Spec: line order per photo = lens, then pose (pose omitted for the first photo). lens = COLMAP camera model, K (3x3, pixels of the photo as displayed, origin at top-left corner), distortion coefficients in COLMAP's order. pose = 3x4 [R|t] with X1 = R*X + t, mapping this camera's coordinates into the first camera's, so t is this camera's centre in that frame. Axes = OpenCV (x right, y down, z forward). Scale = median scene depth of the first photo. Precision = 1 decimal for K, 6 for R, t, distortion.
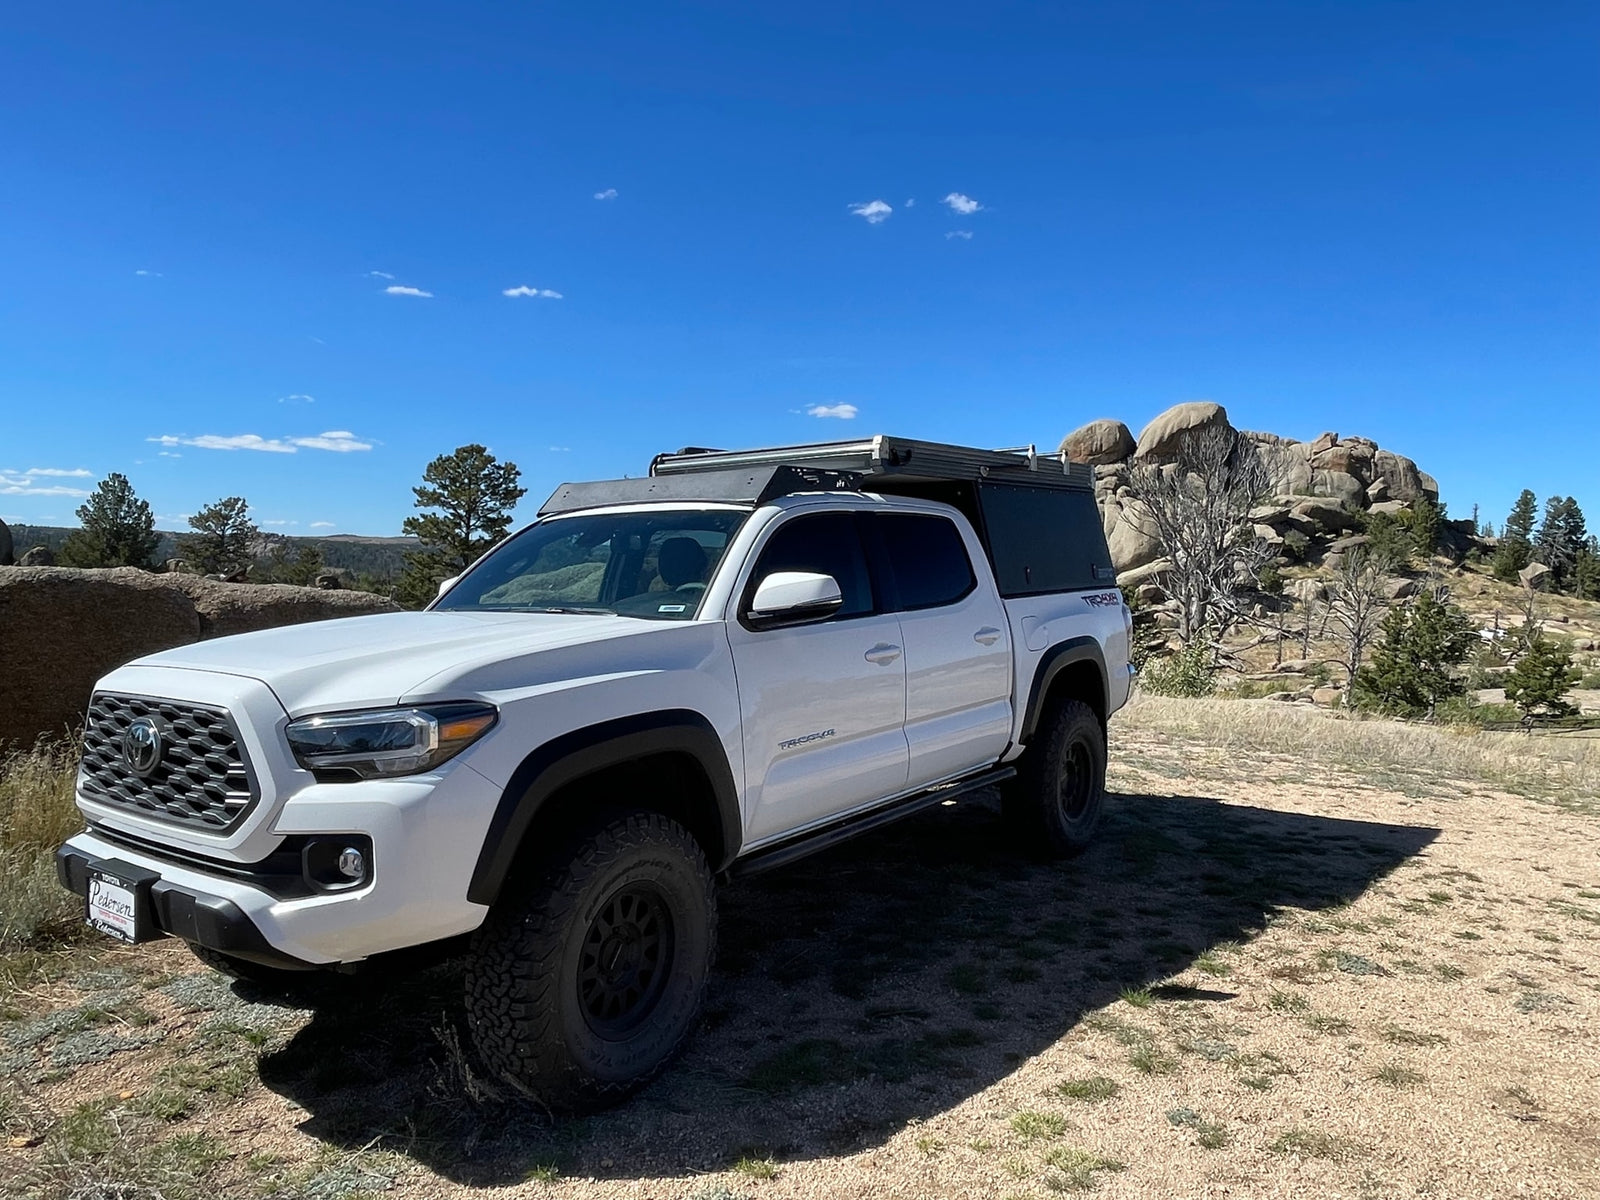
lens RADIAL K [[1111.2, 0, 800.0], [0, 1111.2, 600.0], [0, 0, 1]] dist [0.008726, -0.030619]
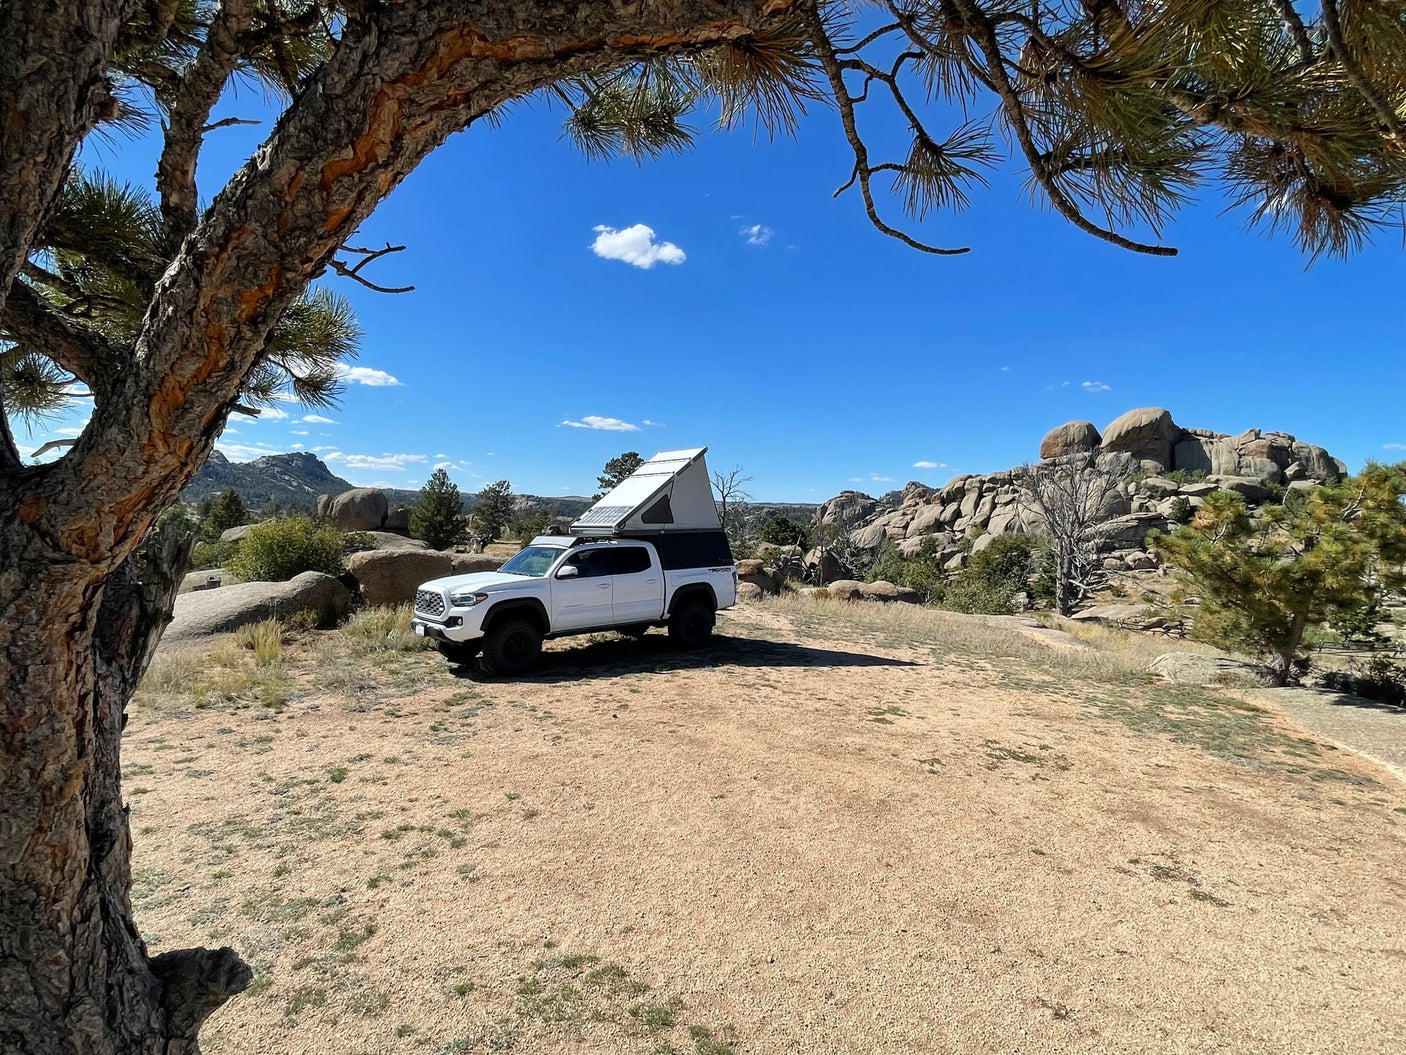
lens RADIAL K [[742.5, 0, 703.0], [0, 742.5, 527.5], [0, 0, 1]] dist [-0.000617, -0.000326]
pose [[0.977143, 0.015477, -0.212017, 1.040992], [-0.019595, 0.999658, -0.017334, -0.126872], [0.211676, 0.021092, 0.977112, -1.576453]]
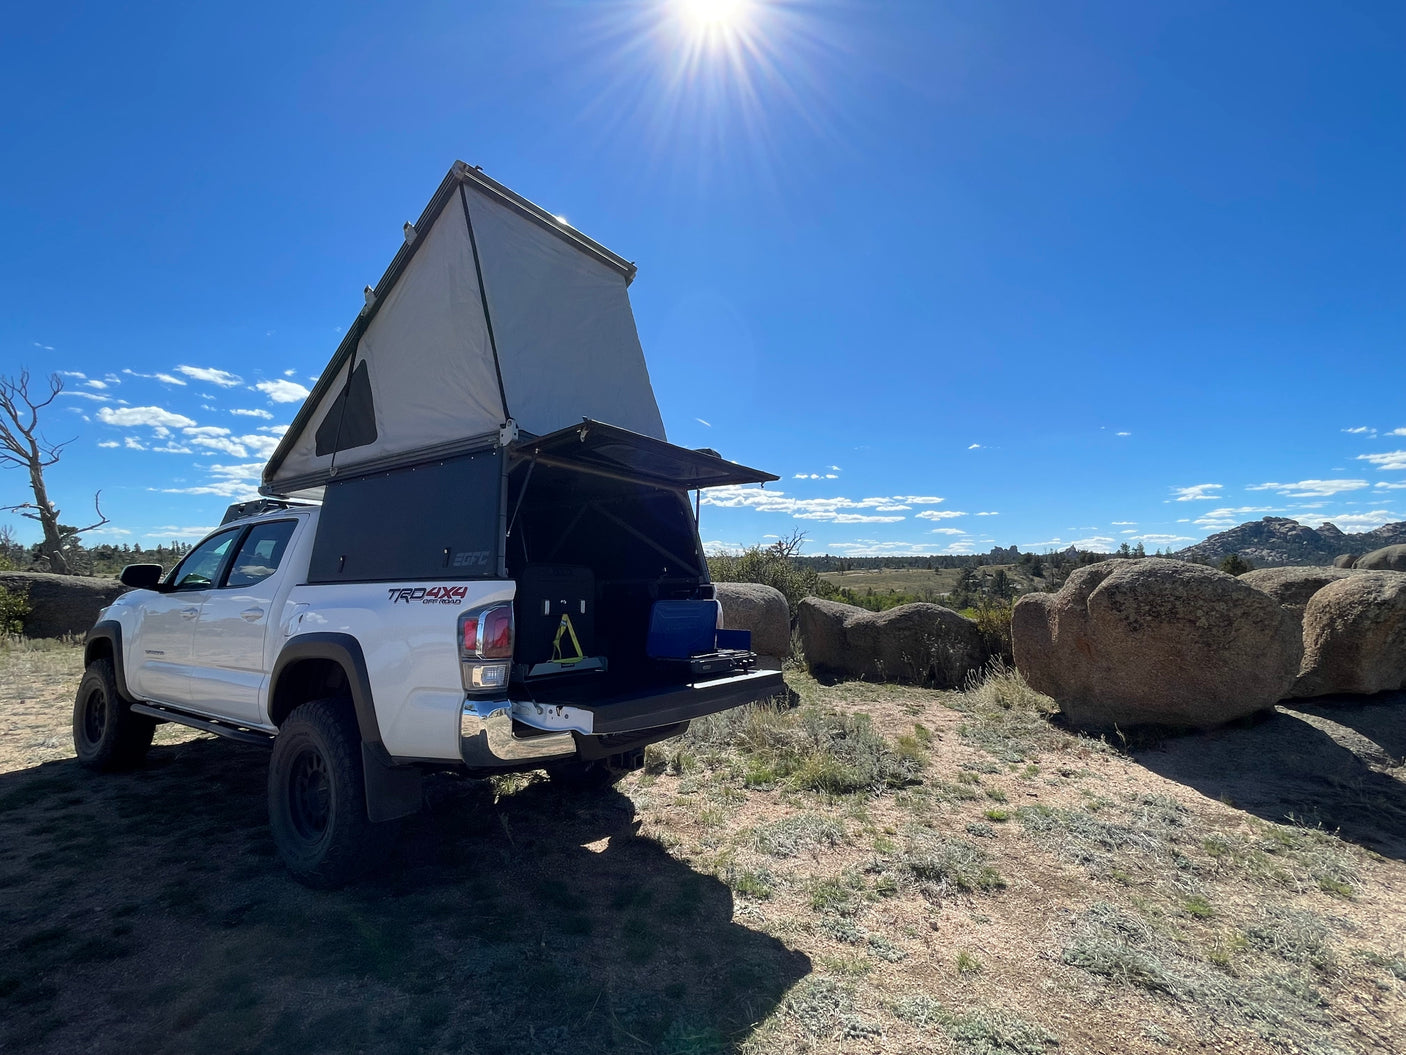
lens RADIAL K [[672.0, 0, 704.5], [0, 672.0, 523.6], [0, 0, 1]] dist [-0.019714, 0.012818]
pose [[0.023524, -0.091316, -0.995544, 1.169770], [-0.031613, 0.995254, -0.092036, -0.018922], [0.999223, 0.033637, 0.020525, 1.887391]]
